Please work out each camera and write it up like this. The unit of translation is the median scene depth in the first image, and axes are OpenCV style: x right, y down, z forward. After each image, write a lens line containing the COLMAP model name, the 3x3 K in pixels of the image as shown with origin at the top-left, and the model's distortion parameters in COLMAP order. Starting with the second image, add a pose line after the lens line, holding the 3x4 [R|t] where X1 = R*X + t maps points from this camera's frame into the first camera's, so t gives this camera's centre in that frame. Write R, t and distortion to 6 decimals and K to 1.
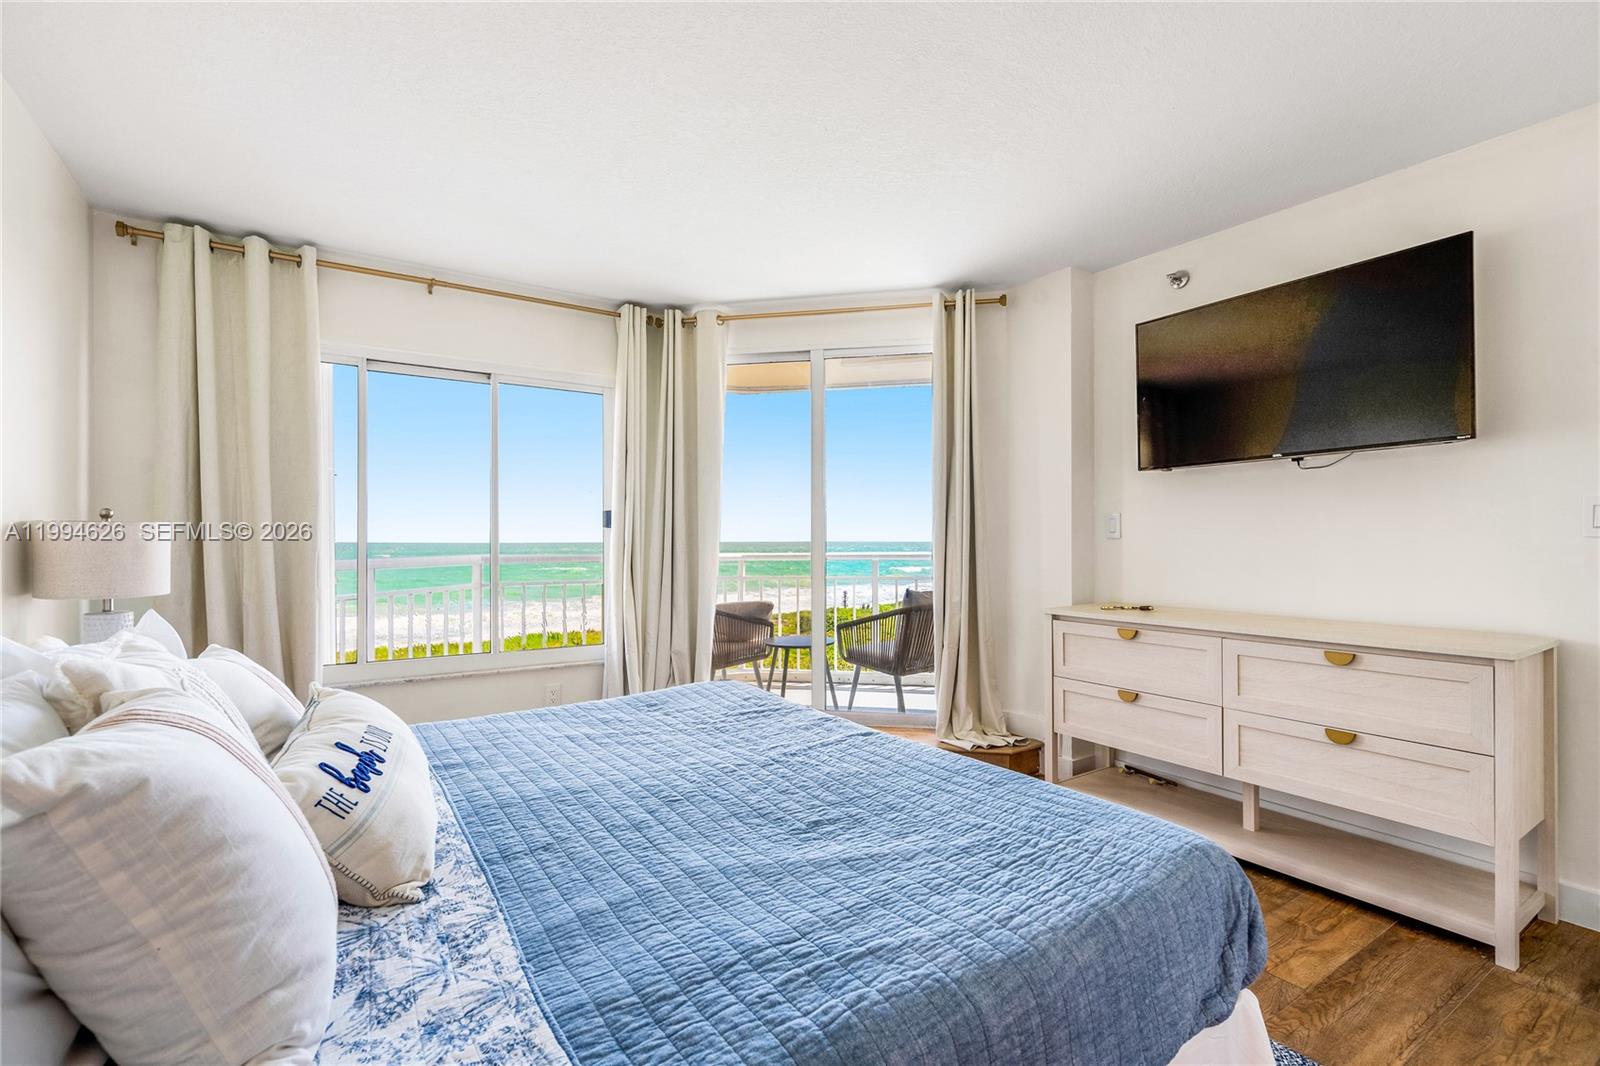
lens RADIAL K [[737.5, 0, 800.7], [0, 737.5, 531.4], [0, 0, 1]] dist [0.013980, 0.002548]
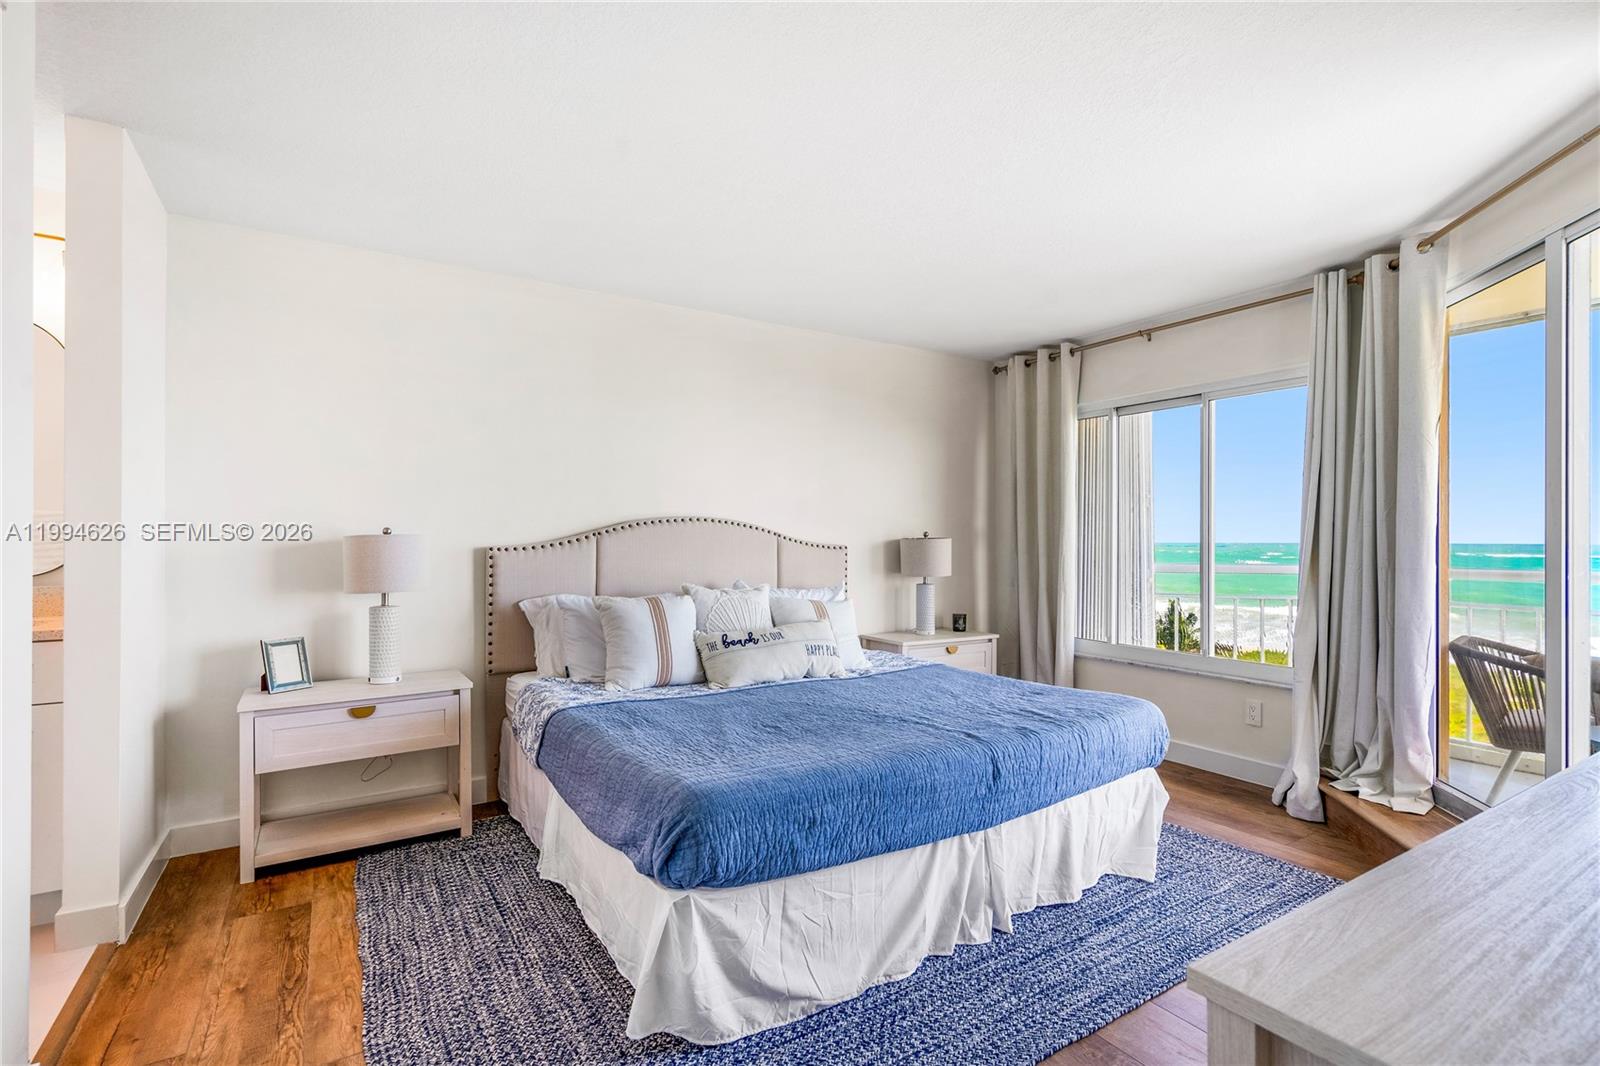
lens RADIAL K [[737.5, 0, 800.7], [0, 737.5, 538.8], [0, 0, 1]] dist [0.013980, 0.002548]
pose [[-0.016765, 0.000336, -0.999859, 0.699437], [-0.001567, 0.999999, 0.000363, -0.004848], [0.999858, 0.001573, -0.016765, 0.468686]]
